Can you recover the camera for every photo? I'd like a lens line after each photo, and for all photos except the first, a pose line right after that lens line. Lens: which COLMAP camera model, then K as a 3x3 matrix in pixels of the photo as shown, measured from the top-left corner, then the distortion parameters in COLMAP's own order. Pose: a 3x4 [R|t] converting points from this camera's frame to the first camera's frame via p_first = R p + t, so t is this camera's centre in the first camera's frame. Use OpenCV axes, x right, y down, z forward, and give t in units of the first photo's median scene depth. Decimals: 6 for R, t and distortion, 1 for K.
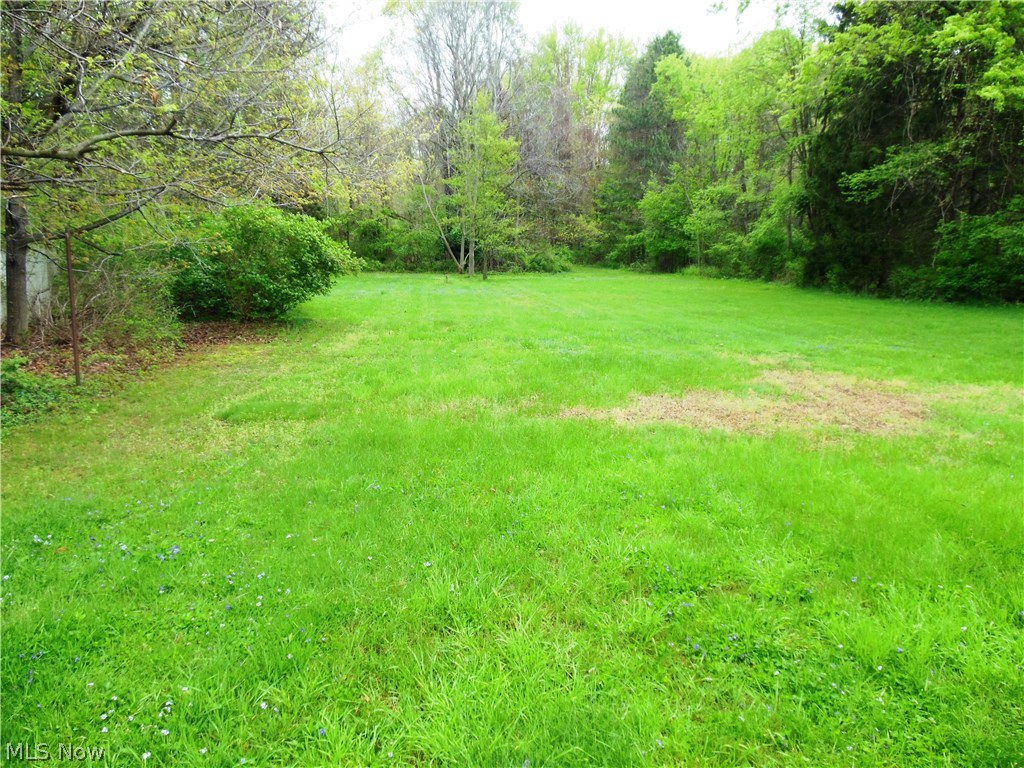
lens RADIAL K [[763.2, 0, 509.9], [0, 763.2, 382.8], [0, 0, 1]] dist [-0.000418, 0.001489]
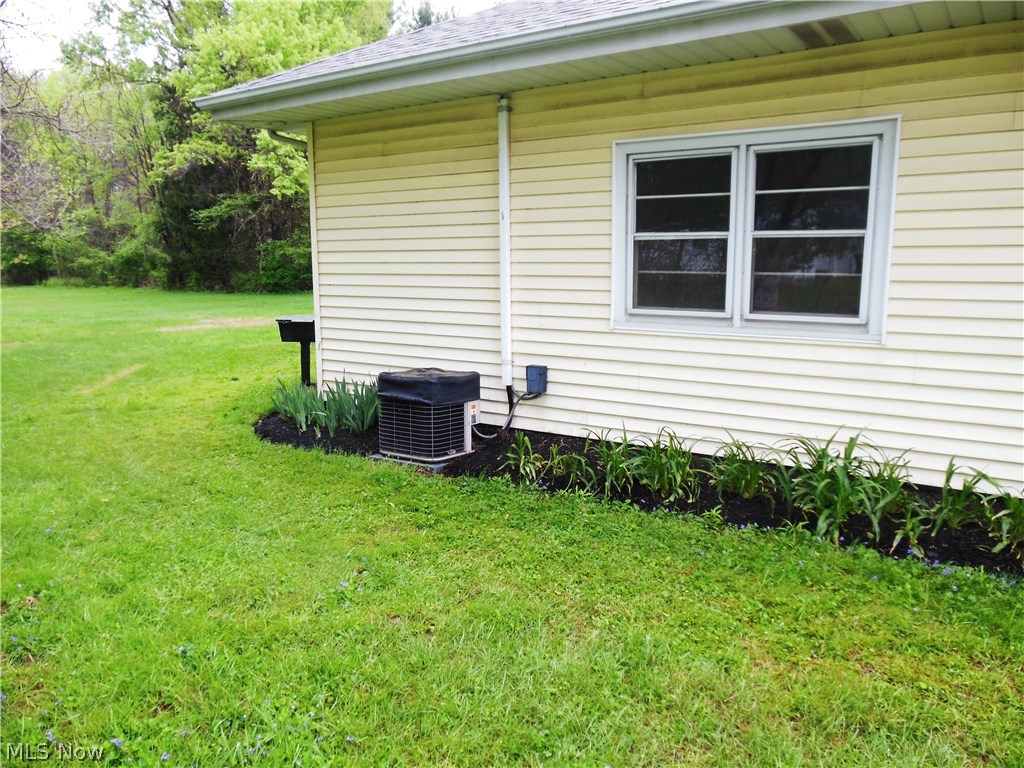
lens RADIAL K [[763.2, 0, 510.8], [0, 763.2, 384.1], [0, 0, 1]] dist [-0.000418, 0.001489]
pose [[0.673063, -0.126787, 0.728637, -0.244307], [0.137615, 0.989461, 0.045053, 0.071192], [-0.726670, 0.069948, 0.683417, -0.398569]]
